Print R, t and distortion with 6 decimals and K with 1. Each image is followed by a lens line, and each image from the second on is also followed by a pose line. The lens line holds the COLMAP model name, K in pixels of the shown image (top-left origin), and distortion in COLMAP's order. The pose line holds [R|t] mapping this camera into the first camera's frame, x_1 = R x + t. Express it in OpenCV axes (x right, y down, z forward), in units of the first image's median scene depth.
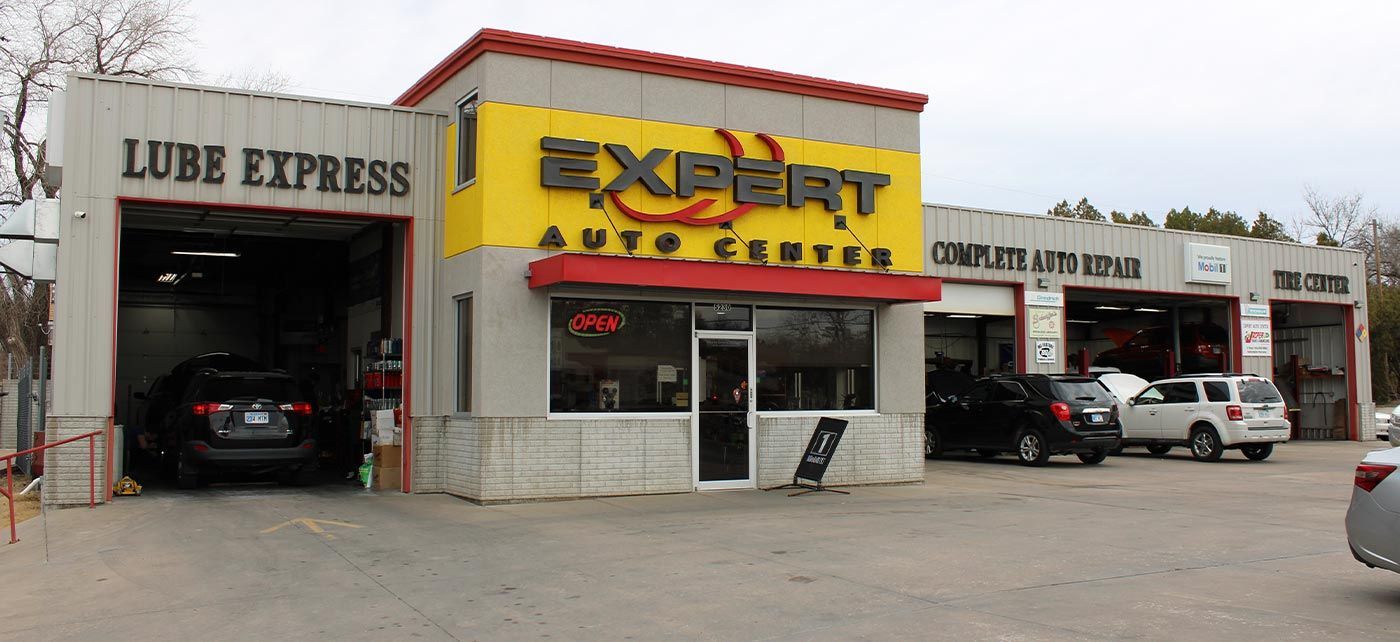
lens RADIAL K [[1187.6, 0, 700.0], [0, 1187.6, 321.0], [0, 0, 1]] dist [0.001835, 0.000436]
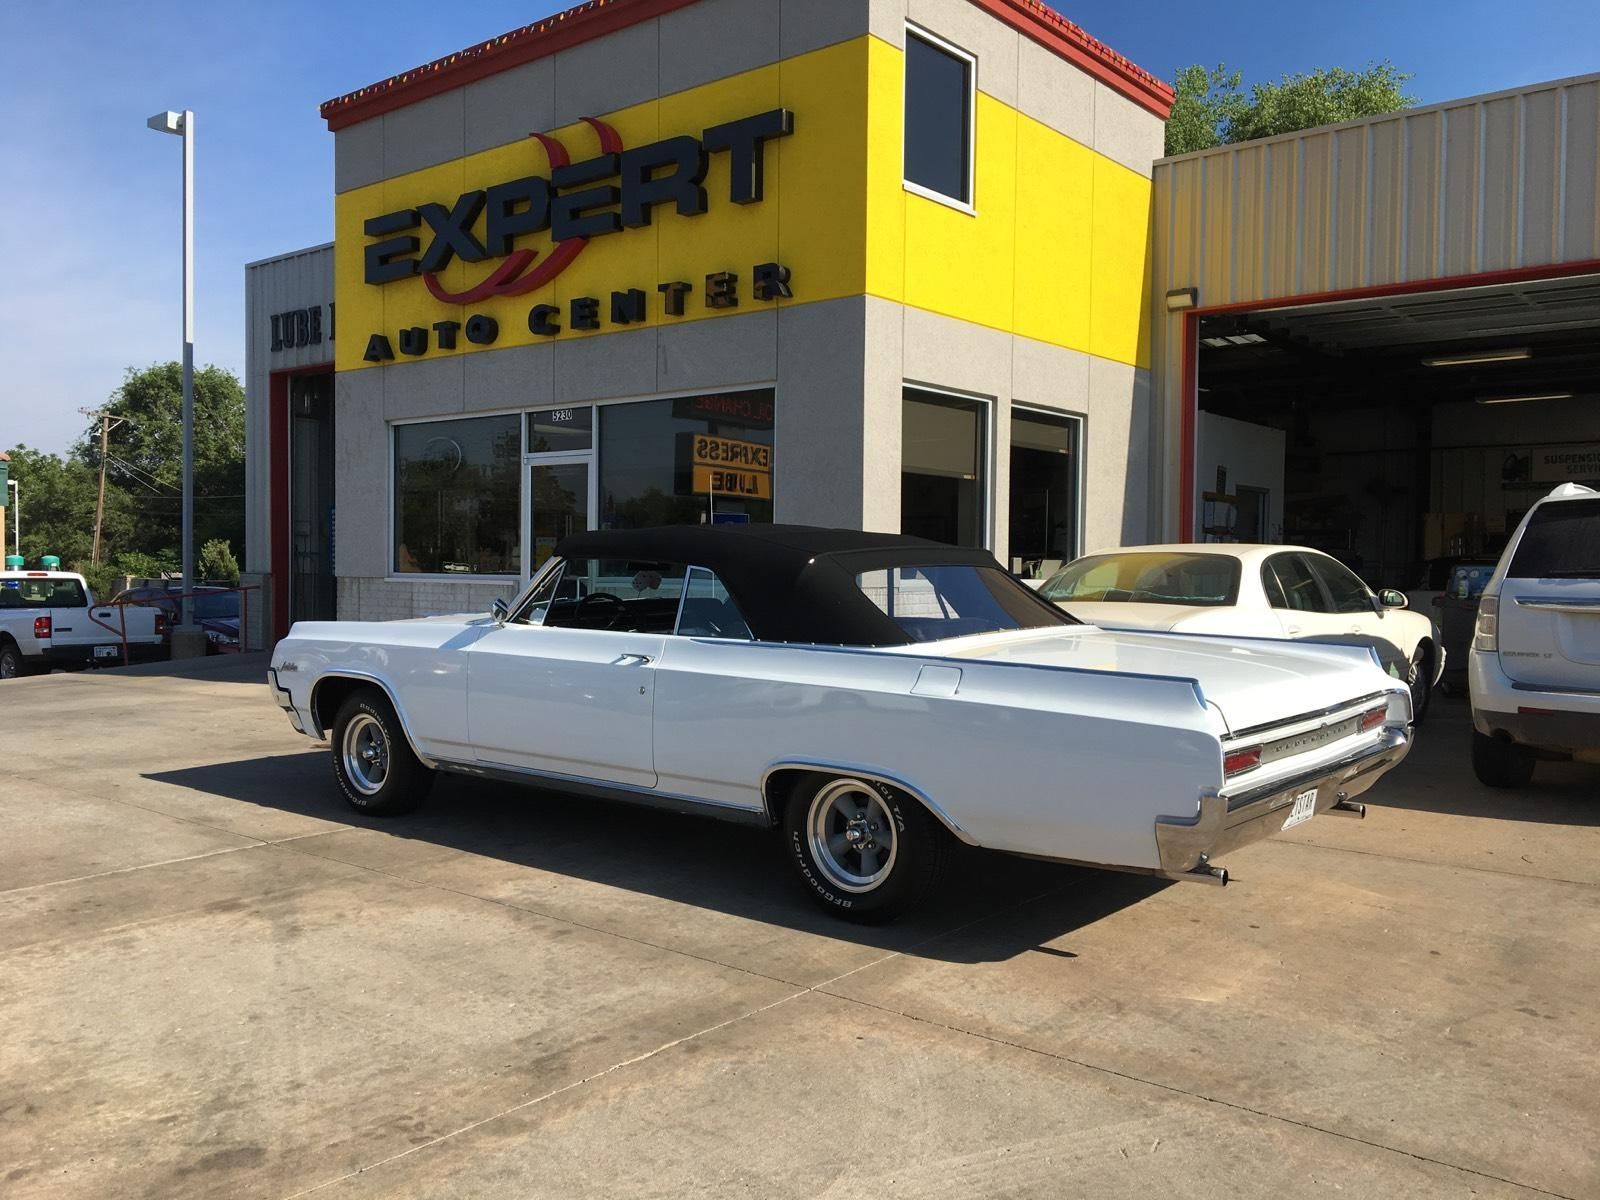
lens RADIAL K [[1328.0, 0, 800.0], [0, 1328.0, 600.0], [0, 0, 1]] dist [-0.004442, -0.004035]
pose [[0.372800, 0.031923, -0.927363, 0.735360], [0.041882, 0.997811, 0.051185, 0.057308], [0.926966, -0.057922, 0.370647, 0.854325]]
